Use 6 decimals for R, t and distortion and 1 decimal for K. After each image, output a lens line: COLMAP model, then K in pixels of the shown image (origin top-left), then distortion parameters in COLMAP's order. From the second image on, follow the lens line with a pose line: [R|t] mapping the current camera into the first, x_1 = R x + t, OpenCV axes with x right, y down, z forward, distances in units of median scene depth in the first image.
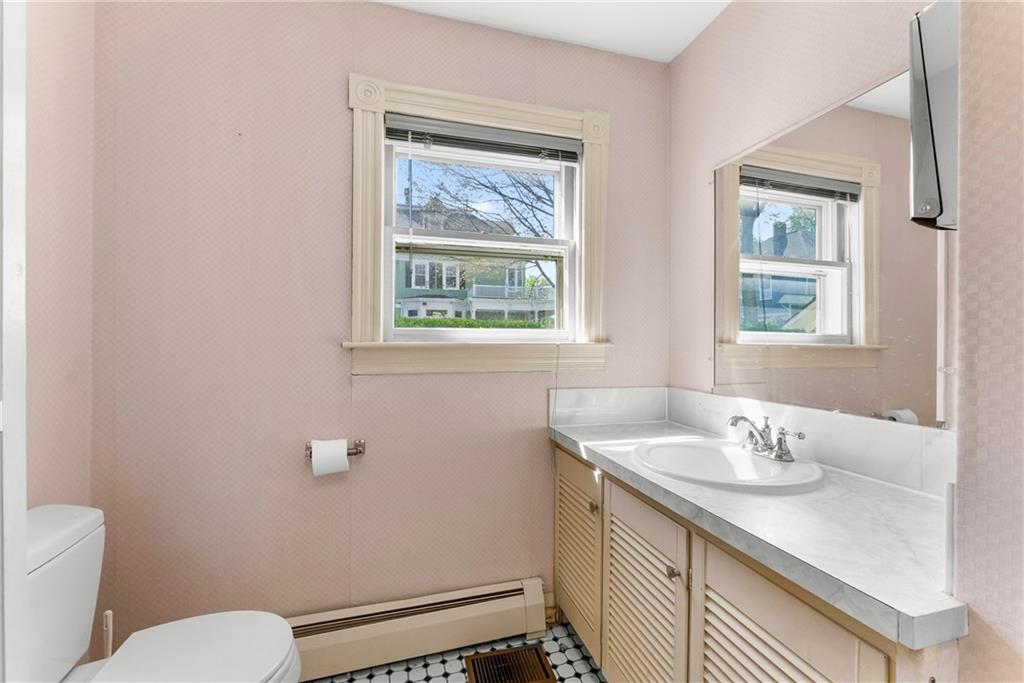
lens RADIAL K [[427.6, 0, 511.7], [0, 427.6, 344.4], [0, 0, 1]] dist [-0.002598, -0.000150]
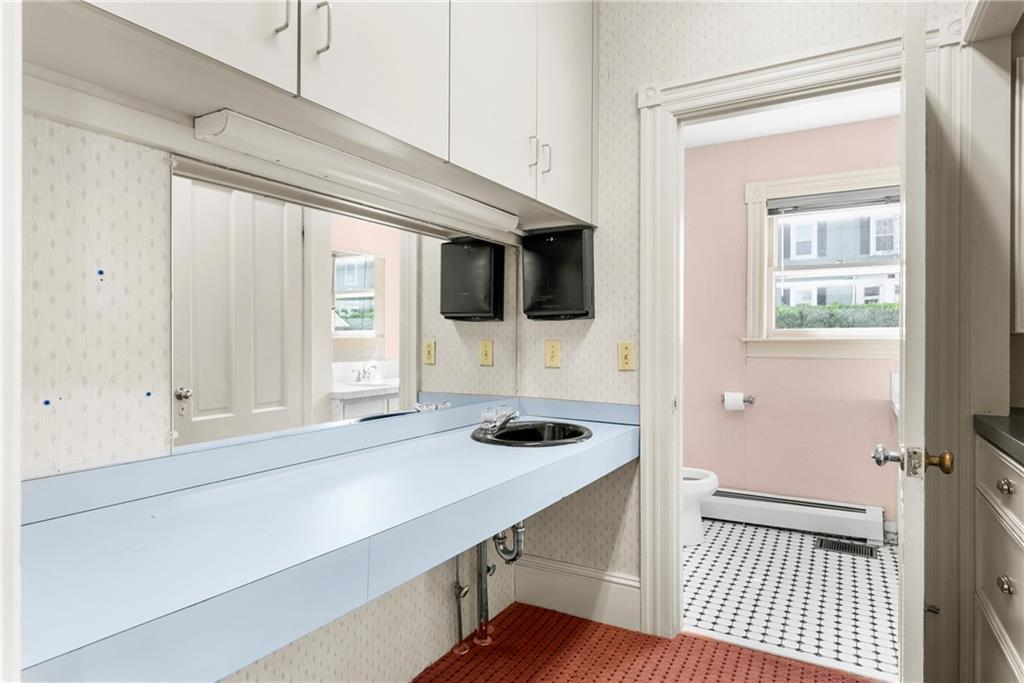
lens RADIAL K [[574.2, 0, 510.8], [0, 574.2, 340.1], [0, 0, 1]] dist [-0.000831, -0.000228]
pose [[0.696844, 0.003329, -0.717215, 0.617153], [0.000996, 0.999984, 0.005609, -0.011779], [0.717222, -0.004622, 0.696829, -1.285763]]
